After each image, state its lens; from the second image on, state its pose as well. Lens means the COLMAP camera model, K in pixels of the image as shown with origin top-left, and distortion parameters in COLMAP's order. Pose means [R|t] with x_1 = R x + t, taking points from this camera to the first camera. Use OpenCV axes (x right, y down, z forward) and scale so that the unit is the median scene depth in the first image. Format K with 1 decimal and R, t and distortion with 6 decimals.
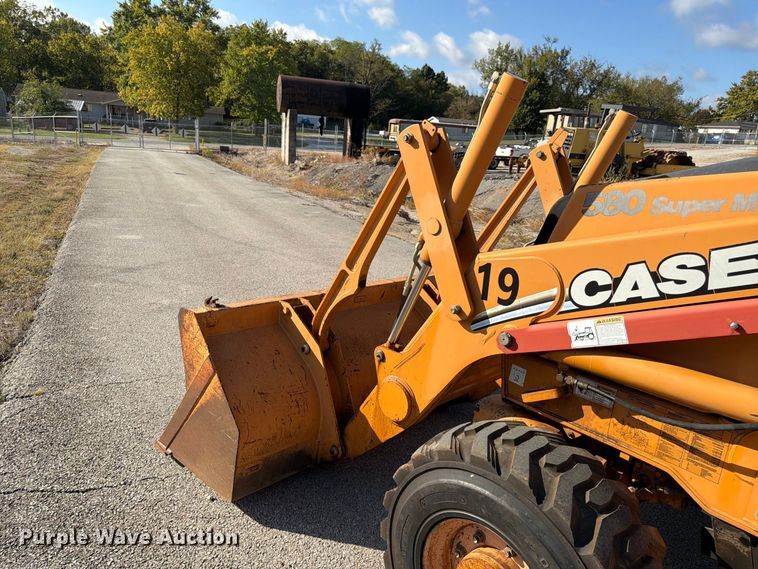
lens RADIAL K [[539.1, 0, 379.0], [0, 539.1, 284.5], [0, 0, 1]] dist [-0.007547, -0.000222]
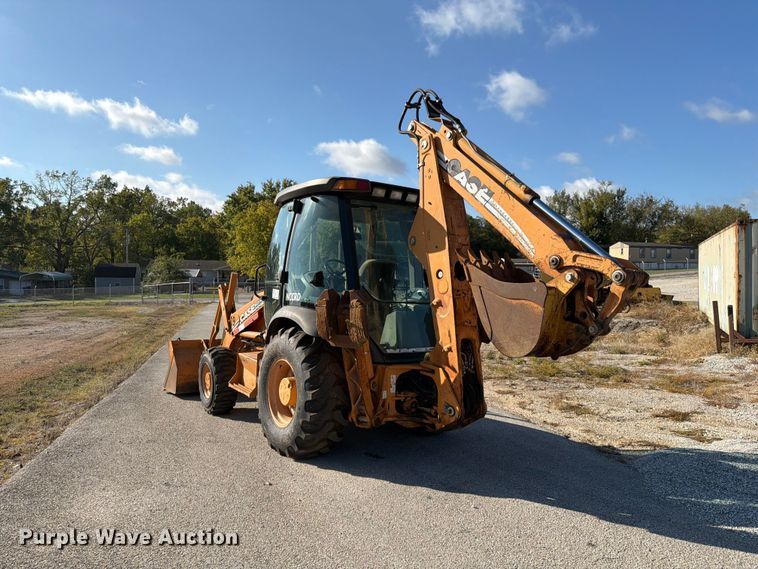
lens RADIAL K [[541.8, 0, 377.2], [0, 541.8, 281.0], [0, 0, 1]] dist [0.167022, -0.286640]
pose [[0.980868, -0.067949, -0.182433, 0.072152], [0.016434, 0.962665, -0.270197, 0.029468], [0.193982, 0.262030, 0.945363, -0.097738]]
